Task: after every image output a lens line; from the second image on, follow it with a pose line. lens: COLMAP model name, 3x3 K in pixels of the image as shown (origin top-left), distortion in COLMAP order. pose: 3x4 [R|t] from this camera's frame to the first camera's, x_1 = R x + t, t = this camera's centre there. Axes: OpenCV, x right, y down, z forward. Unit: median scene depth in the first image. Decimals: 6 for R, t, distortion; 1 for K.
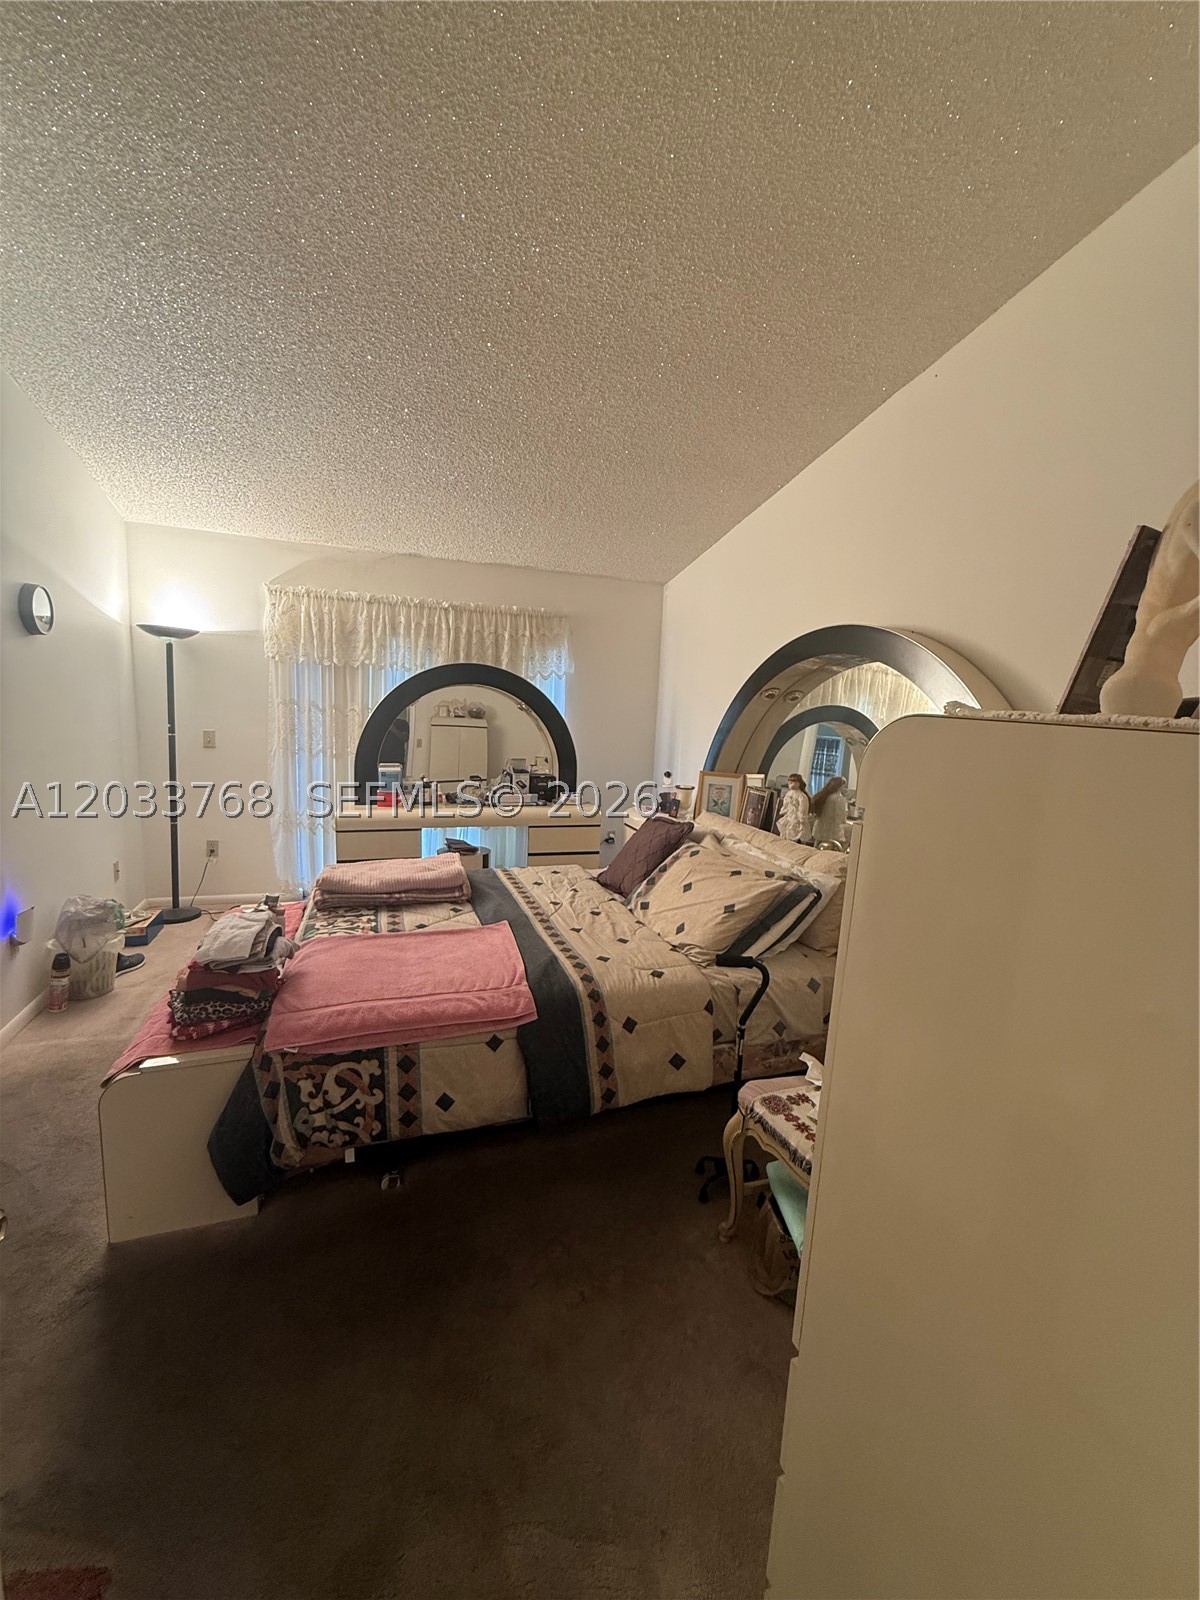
lens RADIAL K [[642.7, 0, 598.3], [0, 642.7, 792.7], [0, 0, 1]] dist [-0.019003, 0.022920]
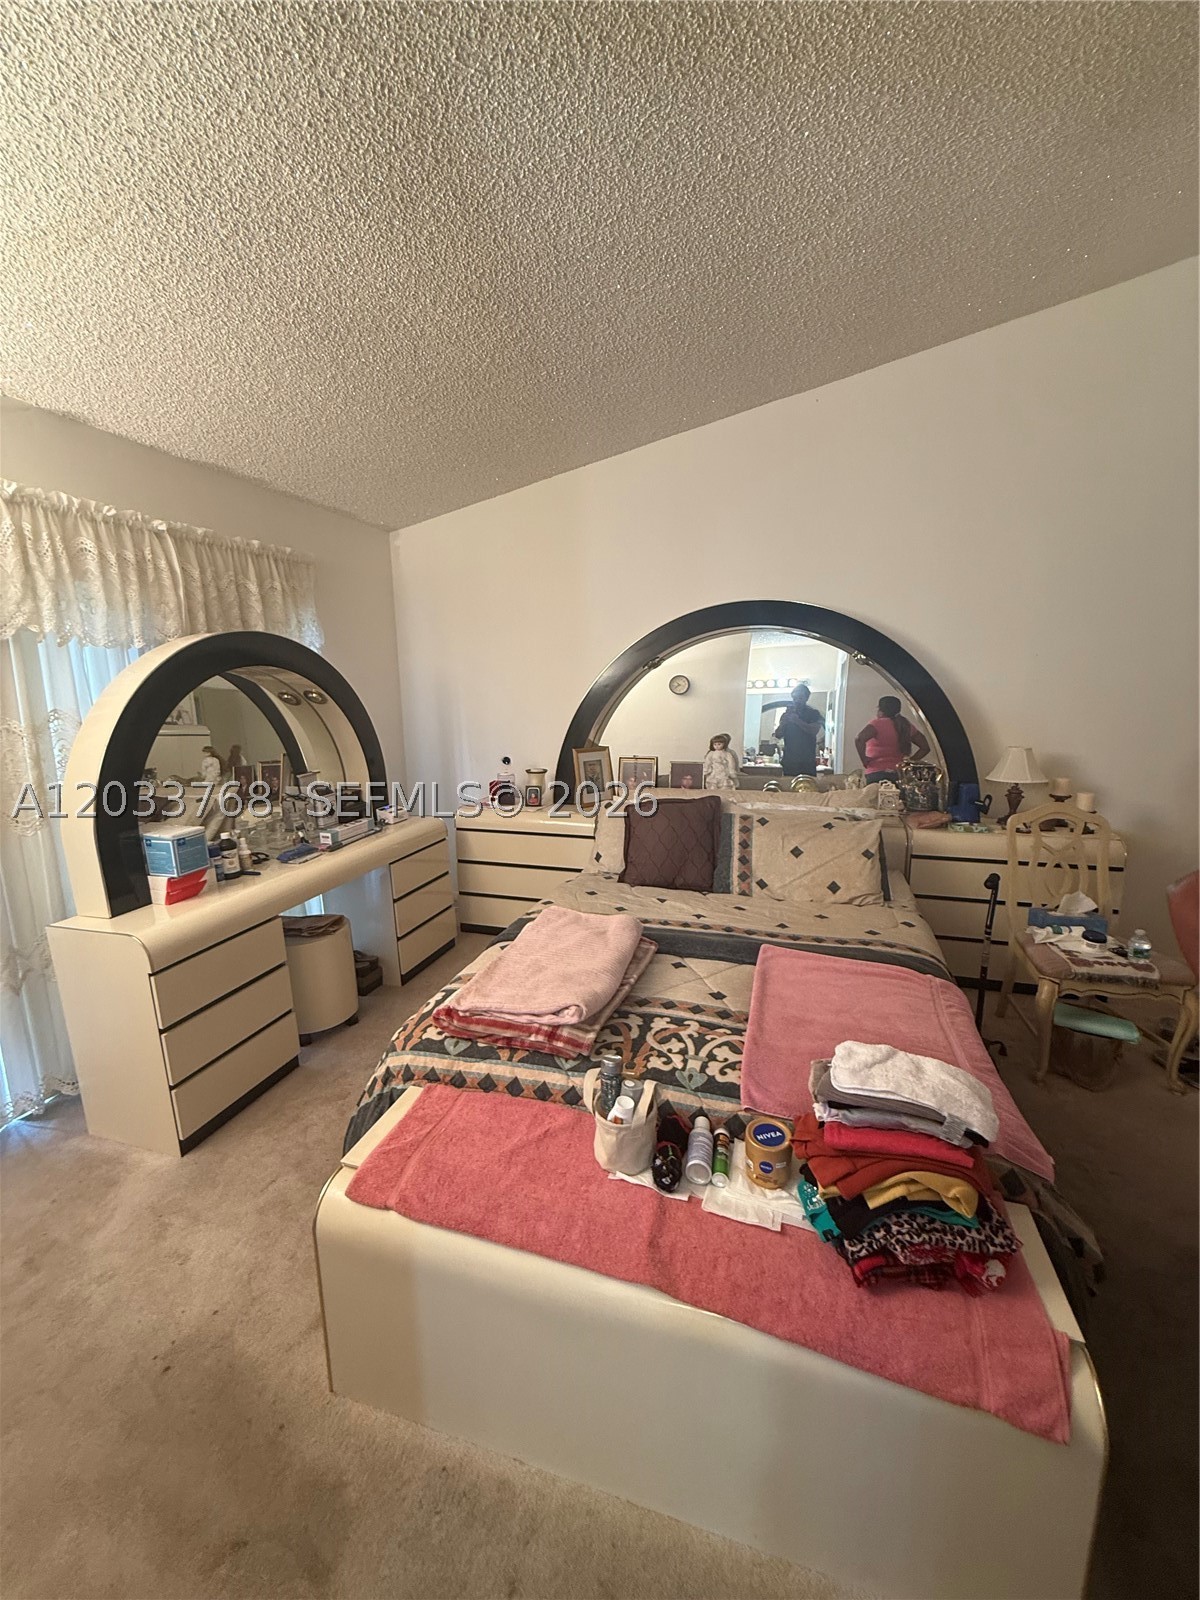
lens RADIAL K [[640.3, 0, 600.6], [0, 640.3, 795.2], [0, 0, 1]] dist [0.001064, 0.000033]
pose [[0.583425, -0.201468, 0.786782, -0.855669], [0.155974, 0.978506, 0.134902, -0.134083], [-0.797049, 0.044013, 0.602308, 0.626294]]
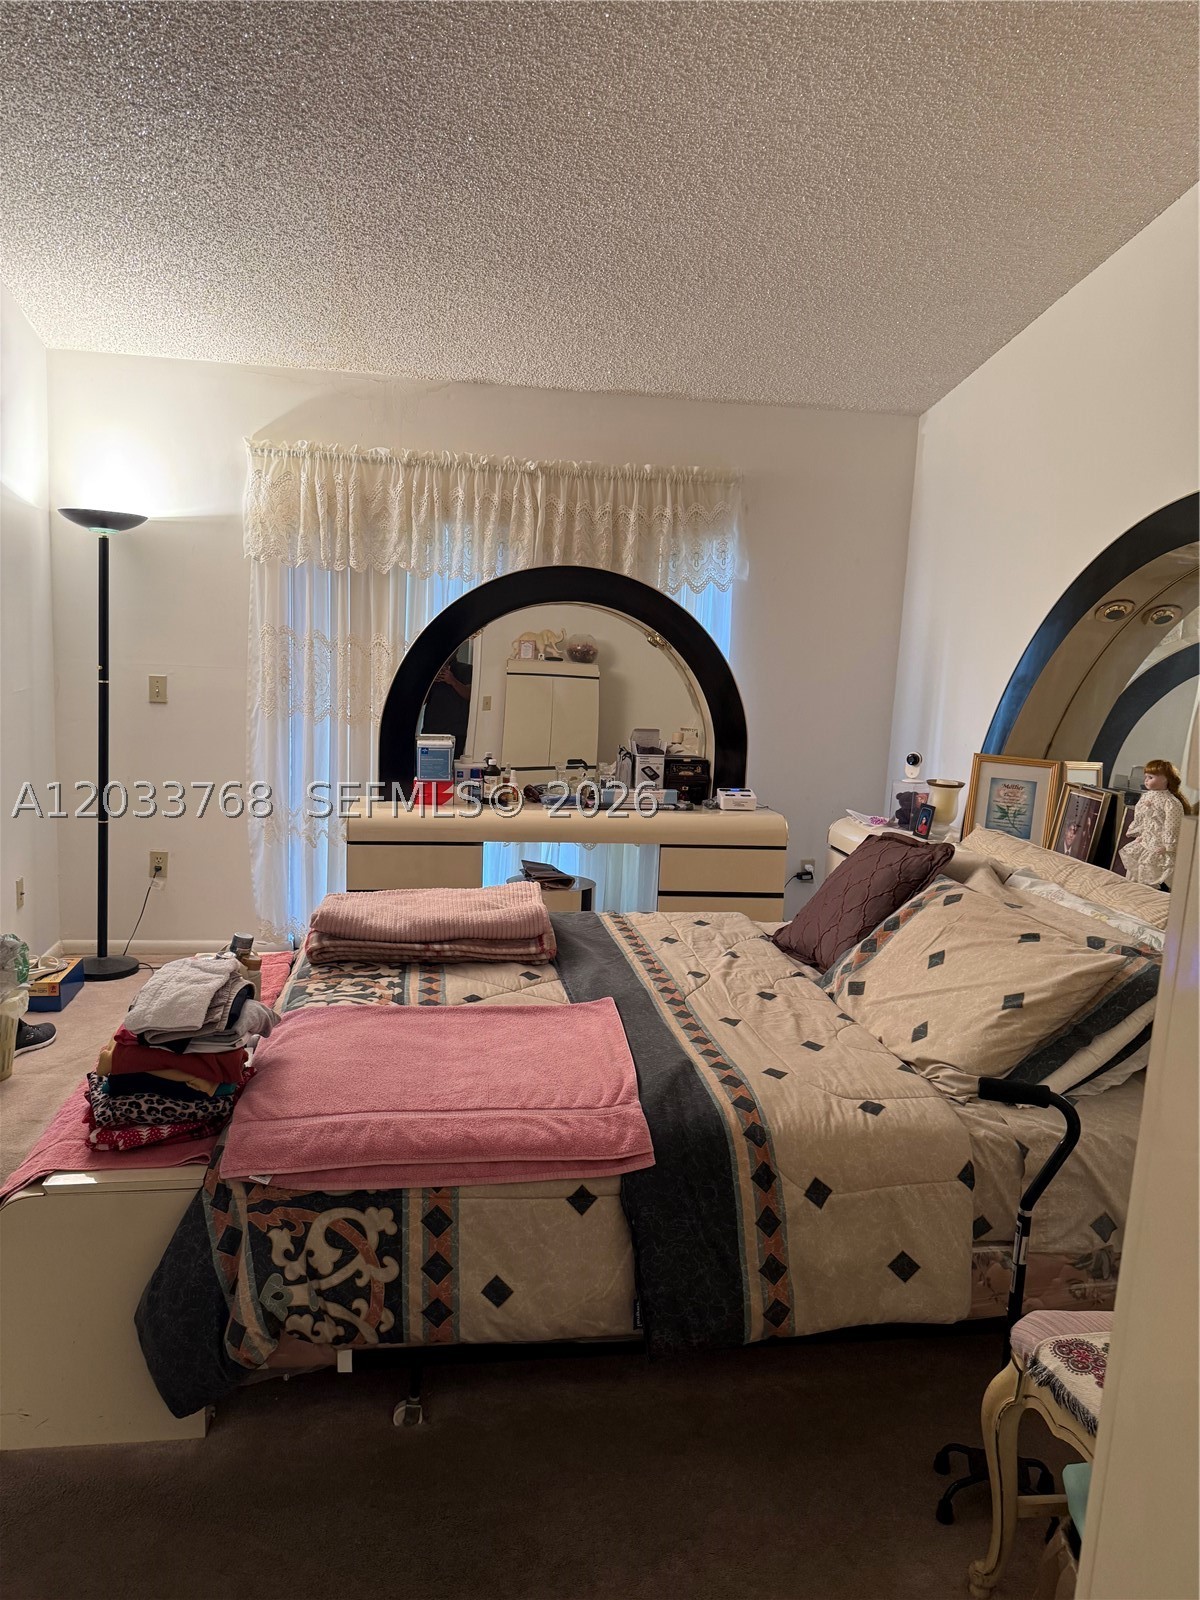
lens RADIAL K [[1122.0, 0, 579.3], [0, 1122.0, 794.0], [0, 0, 1]] dist [0.089069, -0.125871]
pose [[0.981353, 0.024594, -0.190637, 0.019121], [-0.024723, 0.999693, 0.001699, 0.010761], [0.190620, 0.003046, 0.981659, -0.021140]]
